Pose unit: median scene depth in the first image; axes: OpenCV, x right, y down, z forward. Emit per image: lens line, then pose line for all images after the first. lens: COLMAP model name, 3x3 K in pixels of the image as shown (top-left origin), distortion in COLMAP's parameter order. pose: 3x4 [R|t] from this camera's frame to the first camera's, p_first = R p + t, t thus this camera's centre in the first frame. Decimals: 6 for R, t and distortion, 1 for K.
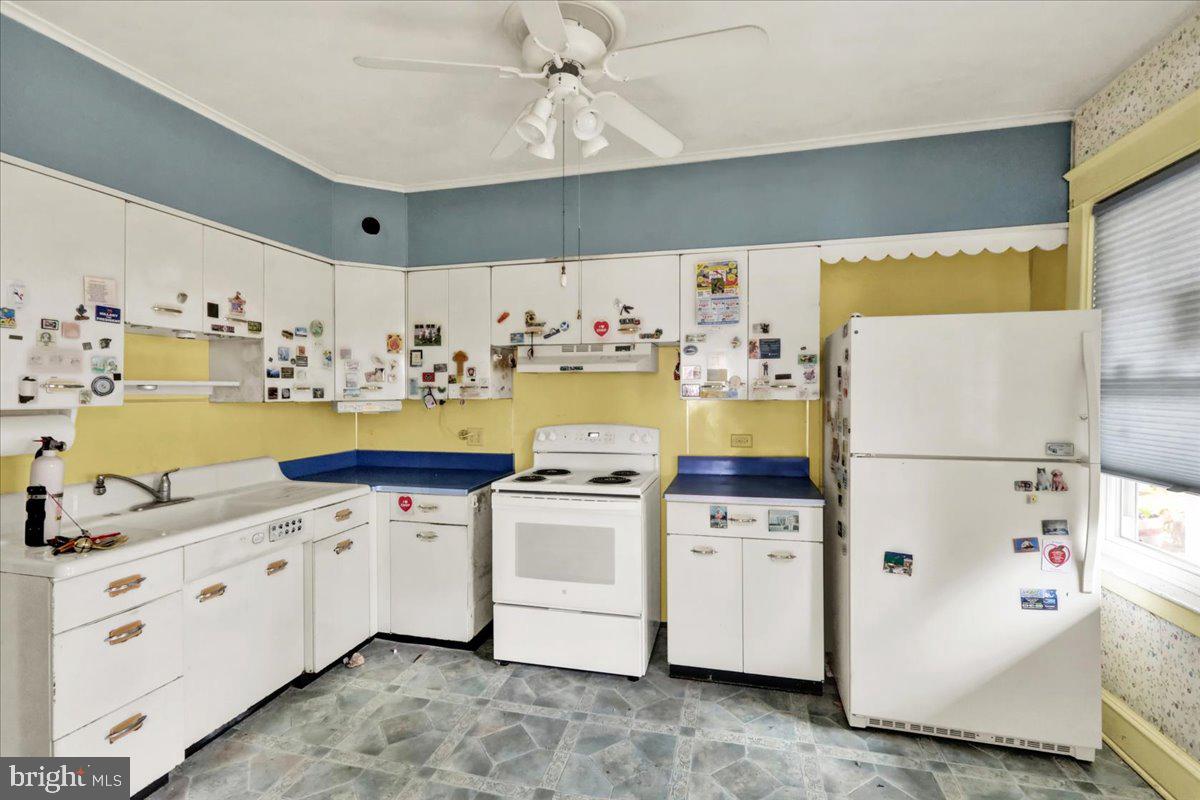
lens RADIAL K [[538.0, 0, 600.0], [0, 538.0, 400.0], [0, 0, 1]] dist [0.001823, 0.000211]
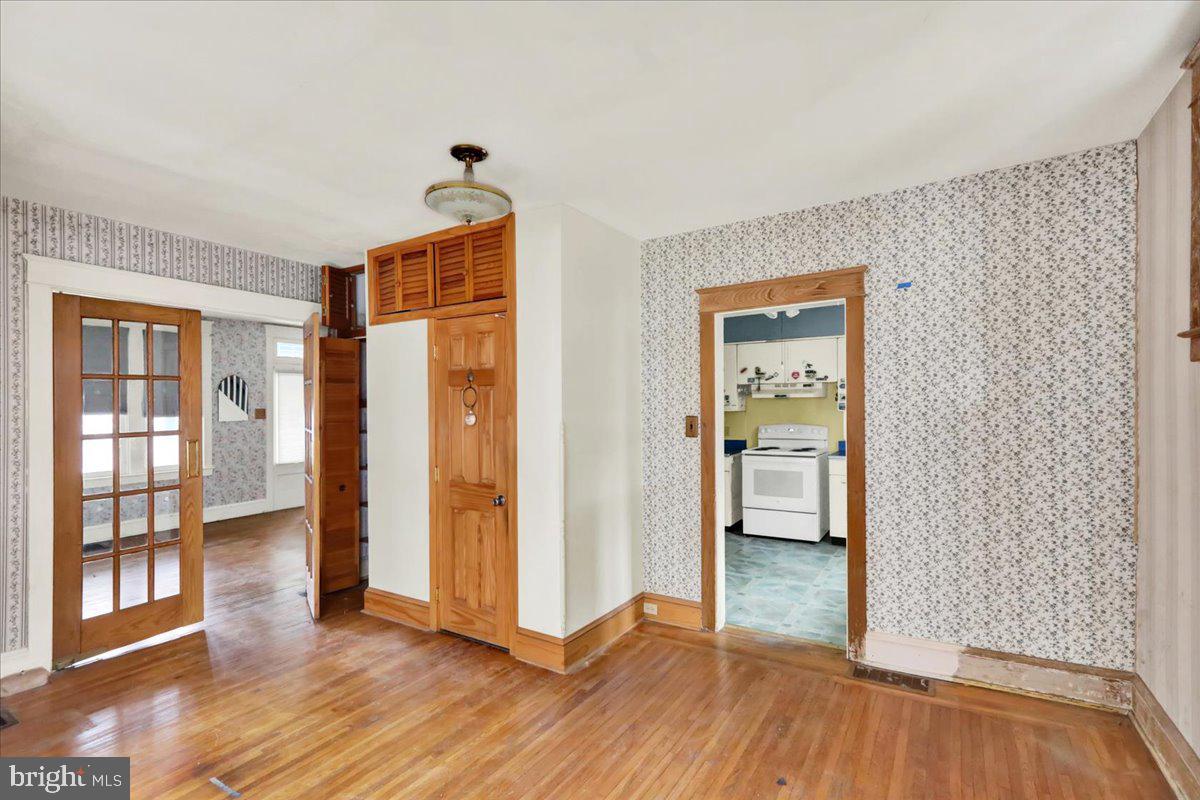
lens RADIAL K [[561.8, 0, 600.0], [0, 561.8, 400.0], [0, 0, 1]] dist [-0.000558, 0.000205]
pose [[0.946661, -0.007284, -0.322149, -0.014703], [0.000815, 0.999795, -0.020213, -0.000800], [0.322230, 0.018872, 0.946473, -1.297410]]
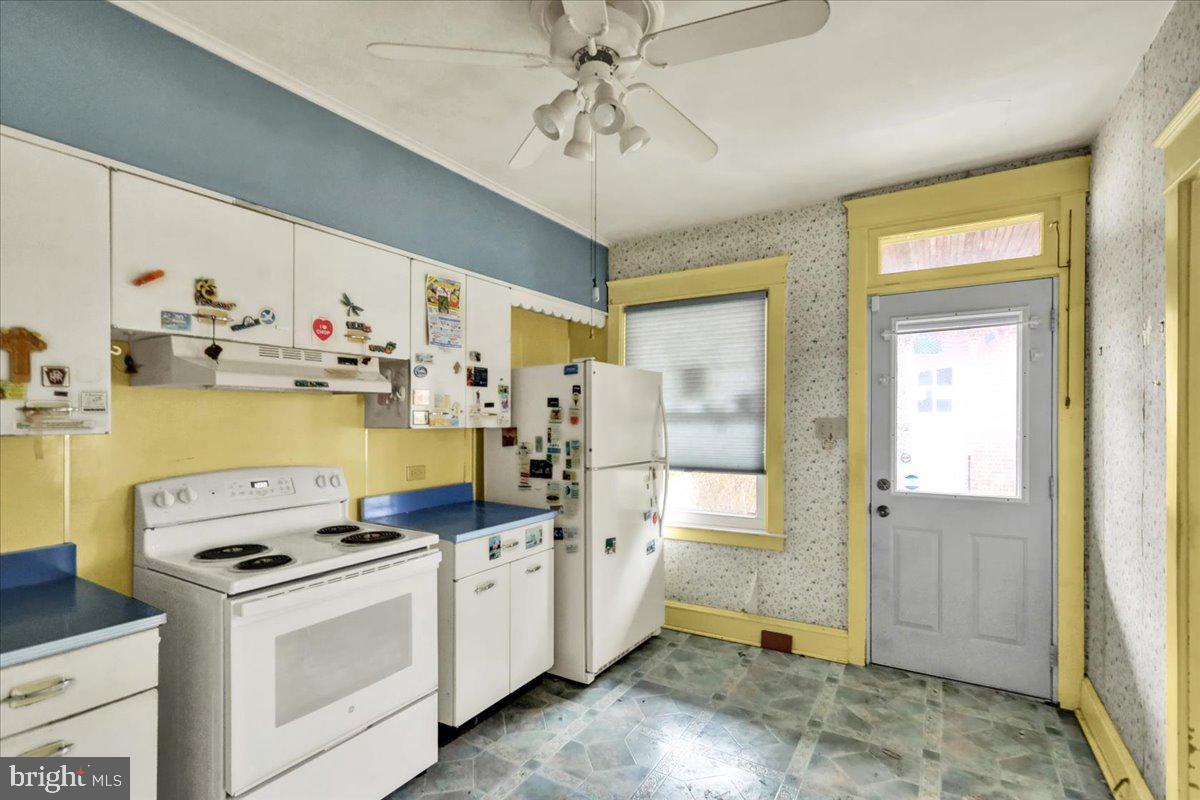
lens RADIAL K [[564.0, 0, 586.9], [0, 564.0, 428.5], [0, 0, 1]] dist [-0.001987, -0.000105]
pose [[0.316941, -0.014182, 0.948339, -0.636639], [0.013608, 0.999853, 0.010405, -0.006485], [-0.948347, 0.009607, 0.317088, 0.471779]]
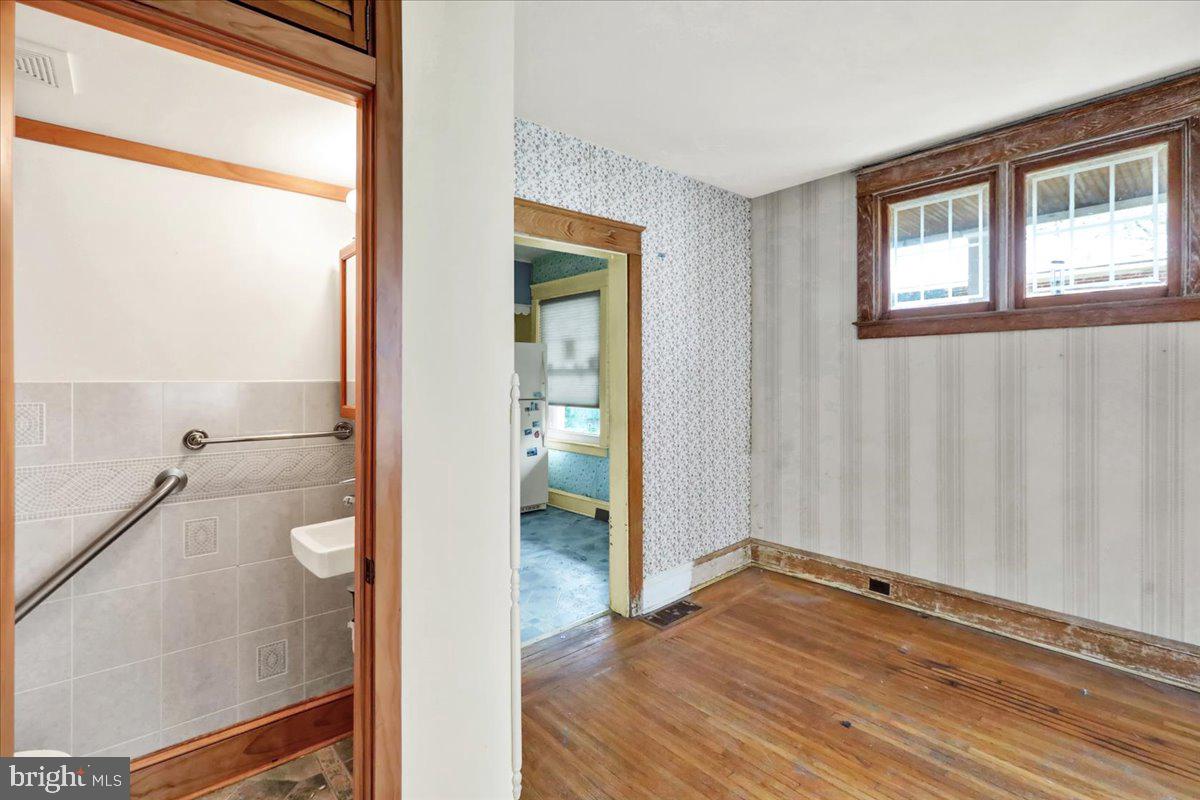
lens RADIAL K [[552.6, 0, 603.0], [0, 552.6, 379.2], [0, 0, 1]] dist [-0.000522, 0.000779]
pose [[0.566693, 0.001808, 0.823927, -0.899169], [0.011956, 0.999874, -0.010418, 0.034110], [-0.823842, 0.015755, 0.566600, -0.608567]]
